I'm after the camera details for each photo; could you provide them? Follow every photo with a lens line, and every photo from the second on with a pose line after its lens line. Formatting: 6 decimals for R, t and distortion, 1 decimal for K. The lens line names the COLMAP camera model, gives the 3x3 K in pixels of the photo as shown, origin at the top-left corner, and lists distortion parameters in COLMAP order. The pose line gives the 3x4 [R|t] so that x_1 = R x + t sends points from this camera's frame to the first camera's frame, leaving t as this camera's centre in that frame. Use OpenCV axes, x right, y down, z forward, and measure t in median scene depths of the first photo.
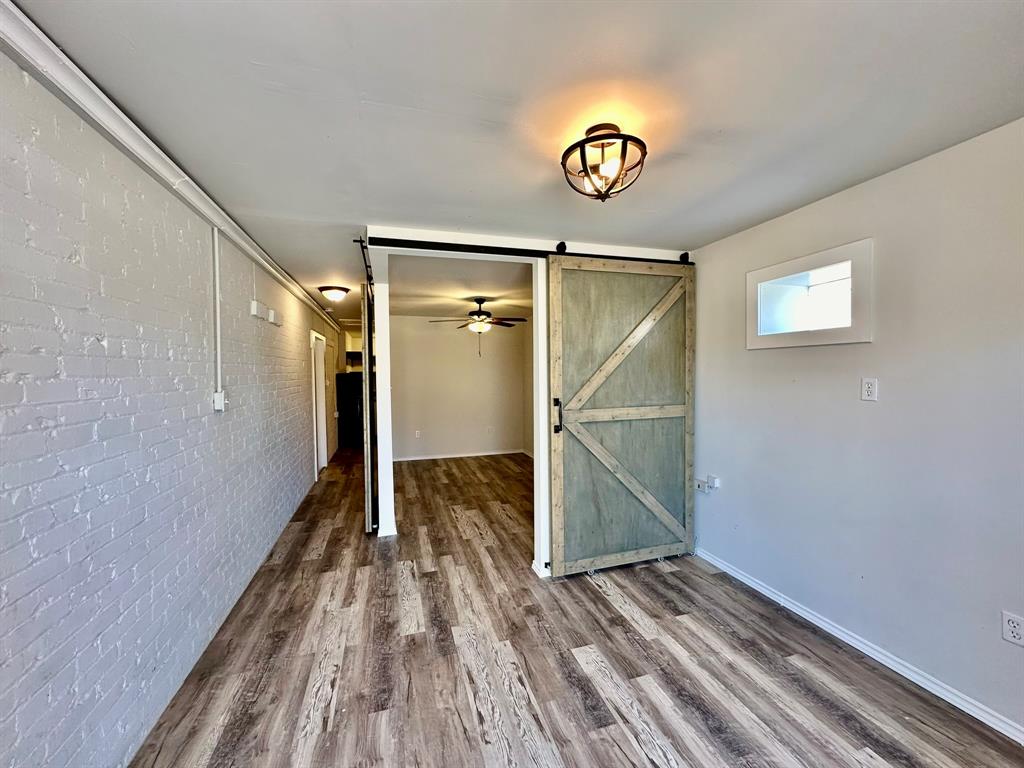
lens RADIAL K [[405.5, 0, 516.5], [0, 405.5, 382.8], [0, 0, 1]] dist [0.002926, 0.000164]
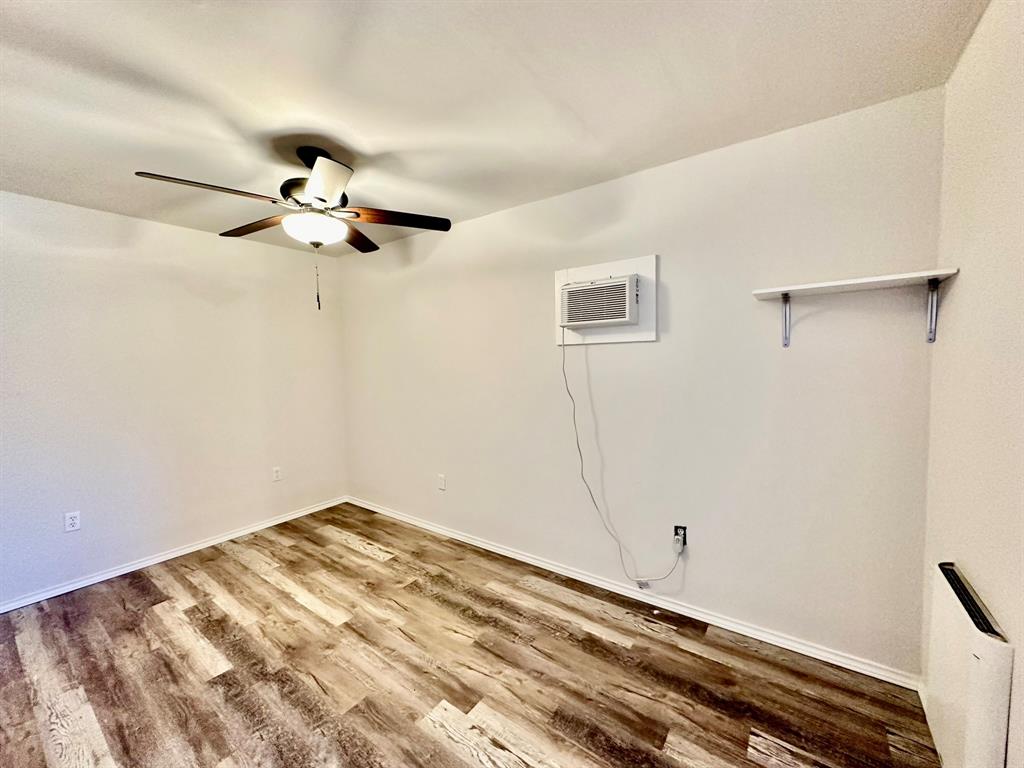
lens RADIAL K [[405.5, 0, 511.4], [0, 405.5, 383.7], [0, 0, 1]] dist [0.002926, 0.000164]
pose [[0.804054, -0.048249, 0.592596, -0.345564], [0.032451, 0.998777, 0.037289, -0.007170], [-0.593670, -0.010753, 0.804637, 1.177989]]
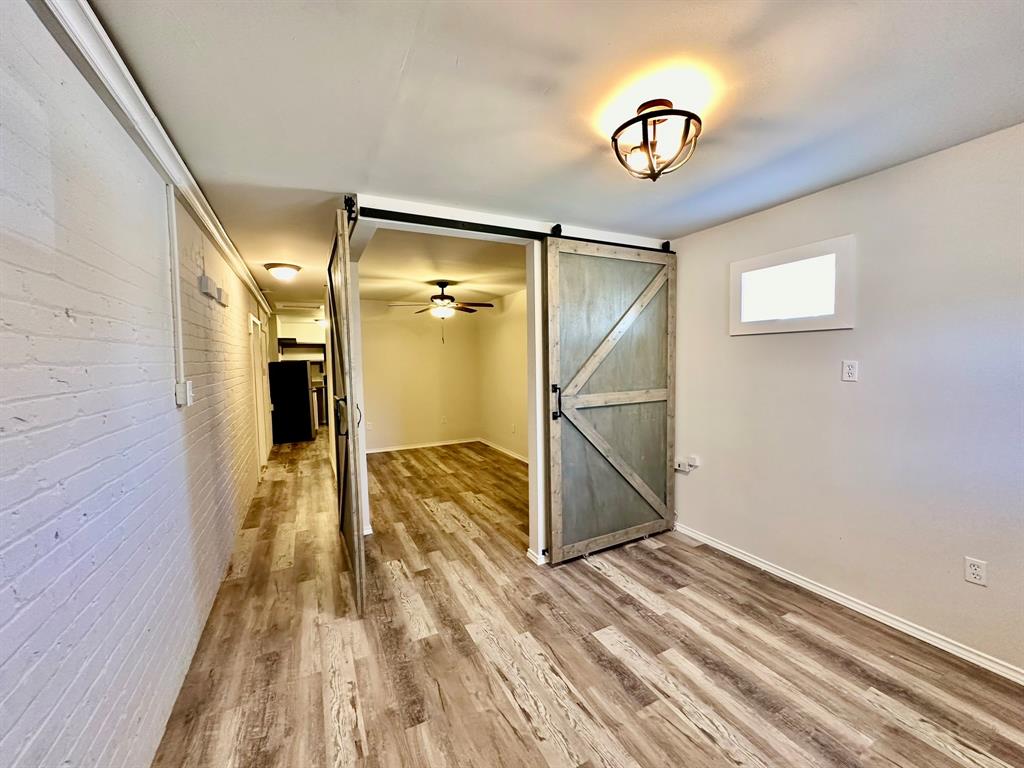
lens RADIAL K [[405.5, 0, 516.1], [0, 405.5, 382.4], [0, 0, 1]] dist [0.002926, 0.000164]
pose [[0.985065, -0.016207, 0.171418, -0.173353], [0.011251, 0.999491, 0.029844, 0.003282], [-0.171815, -0.027470, 0.984746, 0.048479]]
